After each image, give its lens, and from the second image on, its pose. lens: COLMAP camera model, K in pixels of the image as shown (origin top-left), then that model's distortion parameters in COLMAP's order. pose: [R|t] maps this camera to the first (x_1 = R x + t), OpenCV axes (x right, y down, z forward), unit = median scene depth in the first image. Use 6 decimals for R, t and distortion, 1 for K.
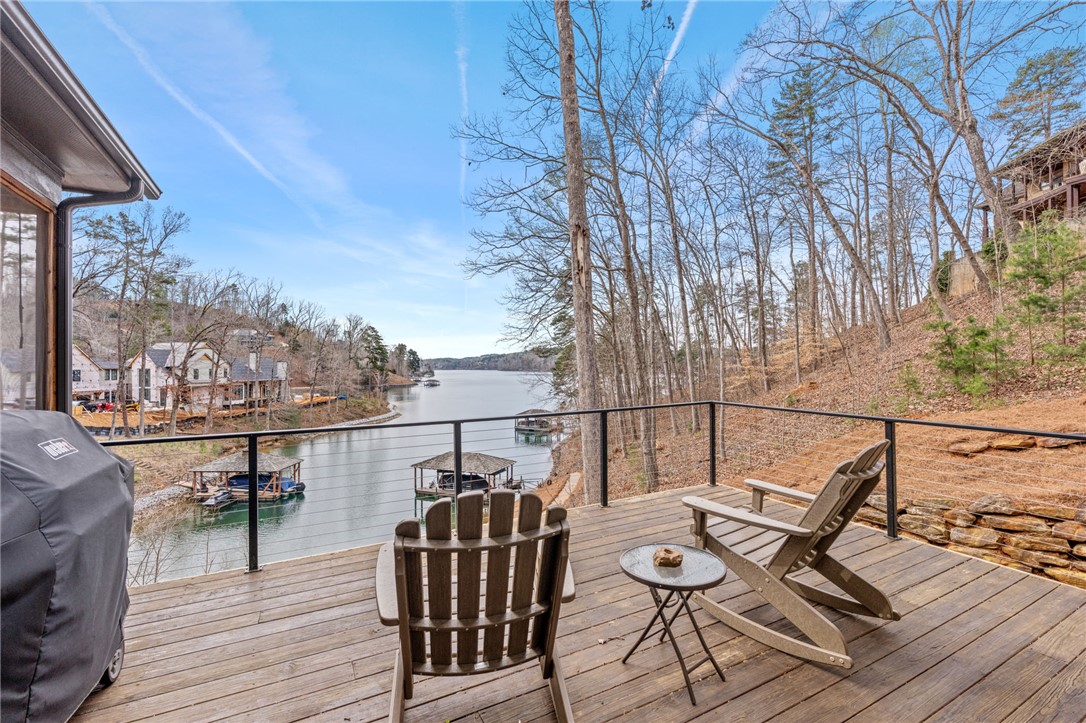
lens RADIAL K [[470.4, 0, 557.7], [0, 470.4, 353.1], [0, 0, 1]] dist [-0.015338, 0.000619]
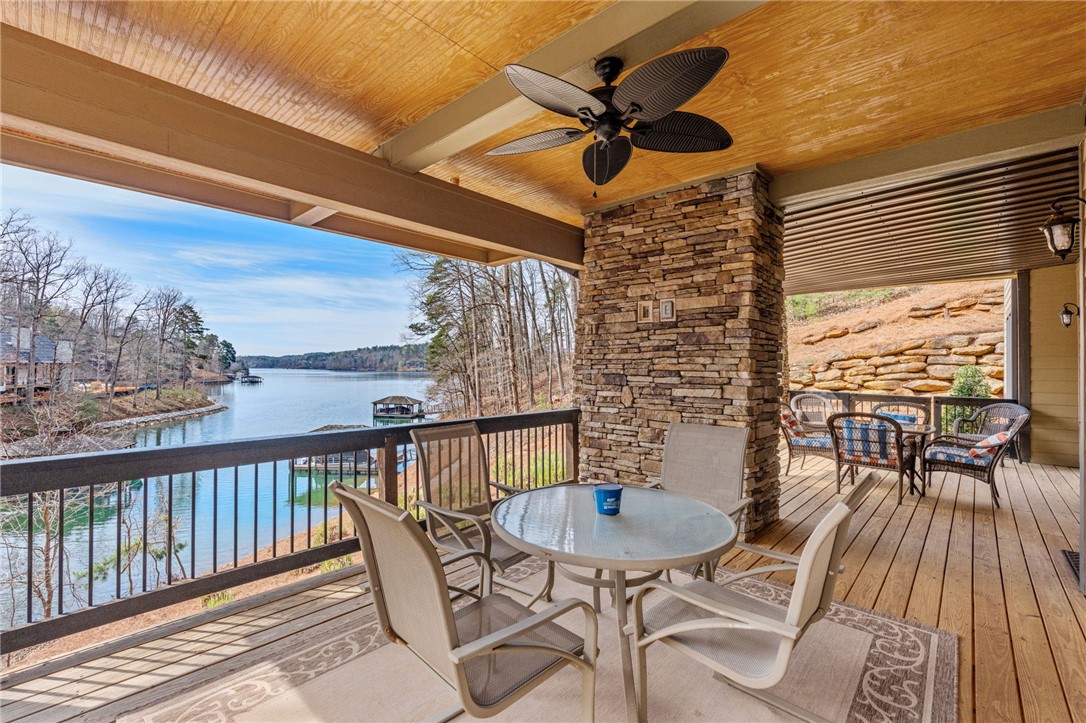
lens RADIAL K [[470.4, 0, 551.7], [0, 470.4, 360.6], [0, 0, 1]] dist [-0.015338, 0.000619]
pose [[0.938737, 0.015627, 0.344281, -0.093366], [-0.014887, 0.999878, -0.004791, 0.053032], [-0.344313, -0.000627, 0.938855, -0.037681]]
